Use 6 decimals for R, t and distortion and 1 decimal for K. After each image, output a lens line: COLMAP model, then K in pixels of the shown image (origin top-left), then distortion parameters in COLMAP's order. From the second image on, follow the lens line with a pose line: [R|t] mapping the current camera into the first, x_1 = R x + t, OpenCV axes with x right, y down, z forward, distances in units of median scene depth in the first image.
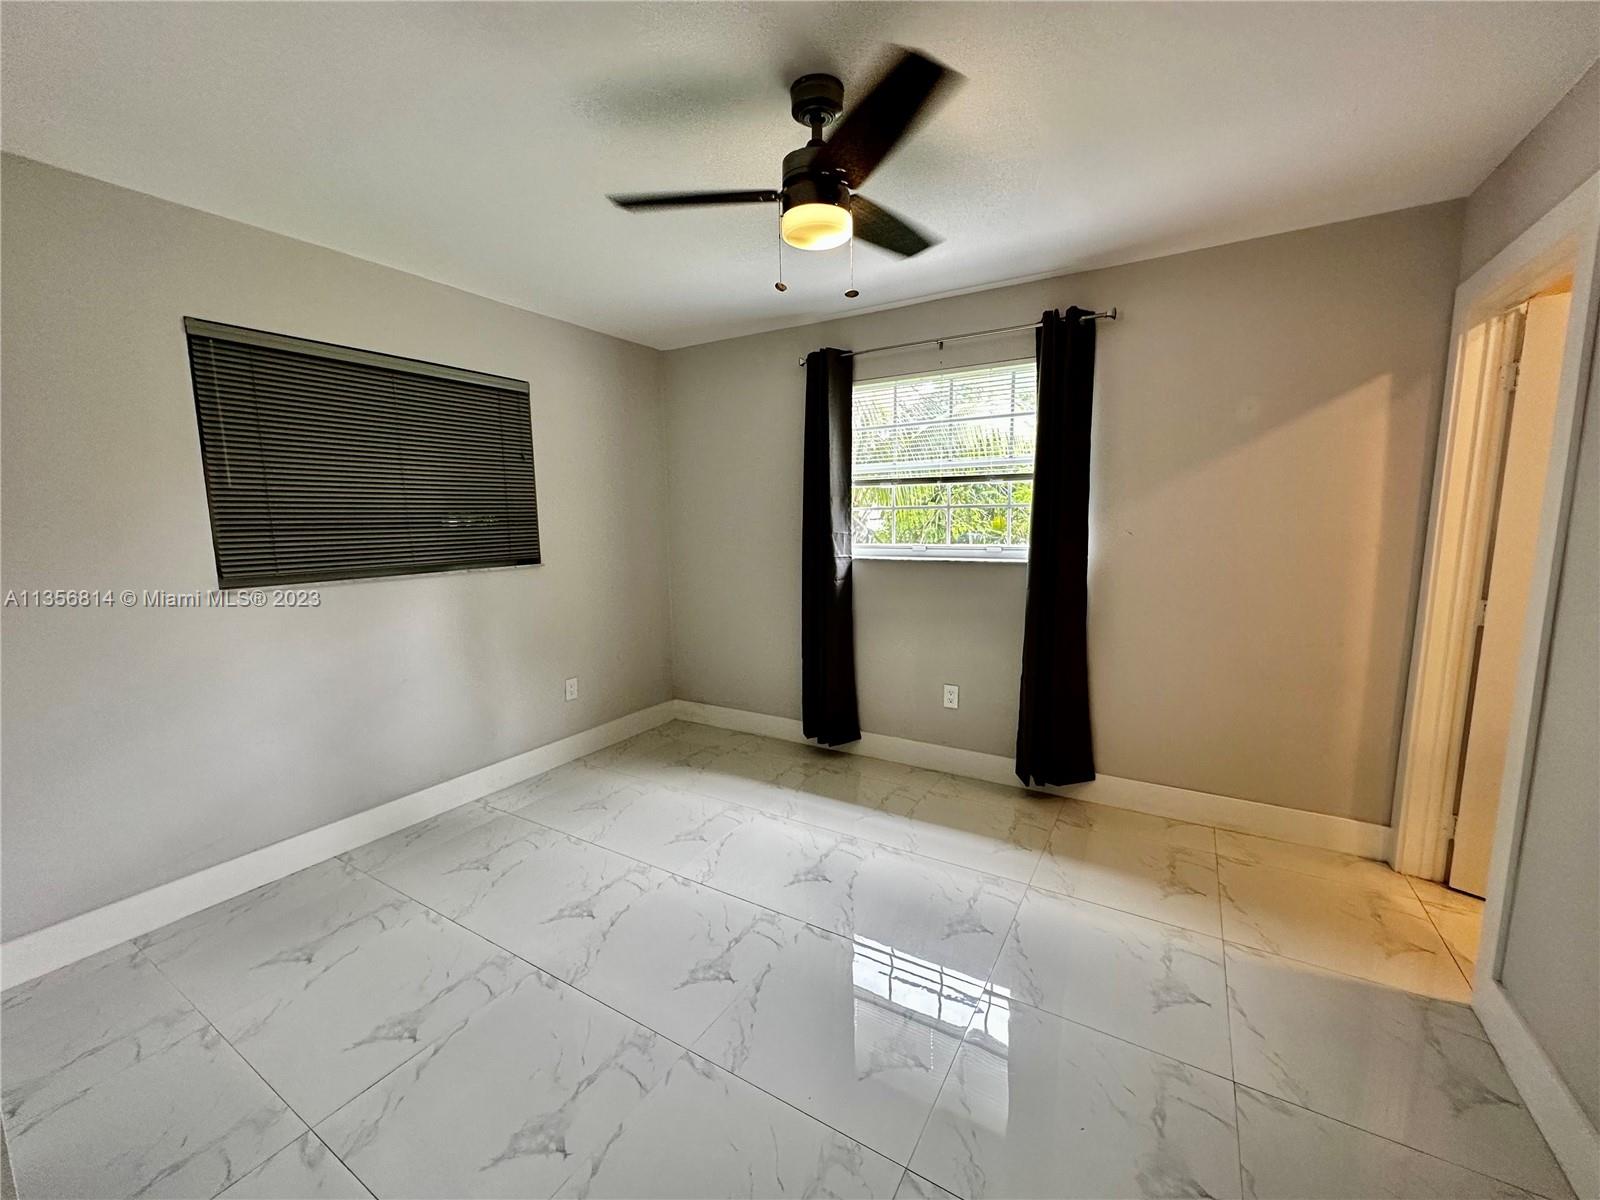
lens RADIAL K [[635.3, 0, 800.3], [0, 635.3, 597.4], [0, 0, 1]] dist [-0.000417, 0.000312]
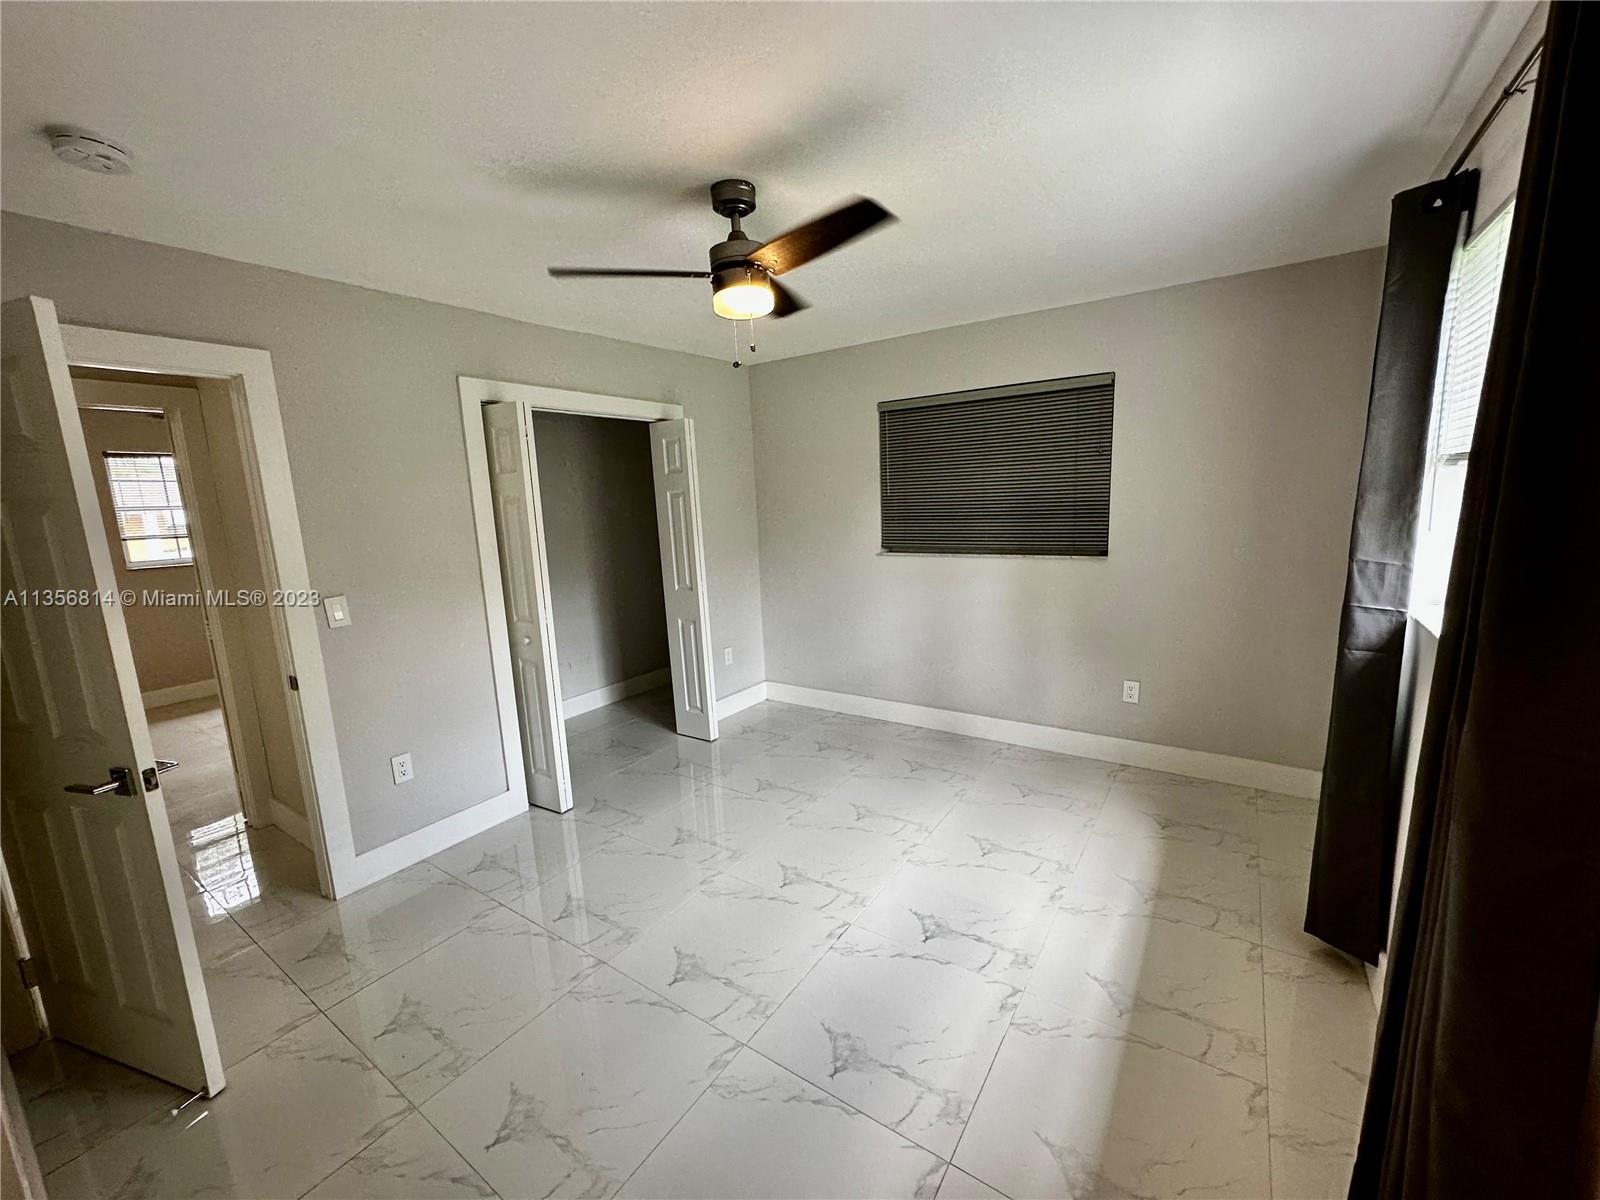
lens RADIAL K [[627.8, 0, 842.0], [0, 627.8, 595.6], [0, 0, 1]] dist [-0.000701, -0.000109]
pose [[-0.021963, 0.171782, -0.984890, 0.697324], [-0.090316, 0.980759, 0.173076, -0.152542], [0.995671, 0.092753, -0.006026, 0.733922]]
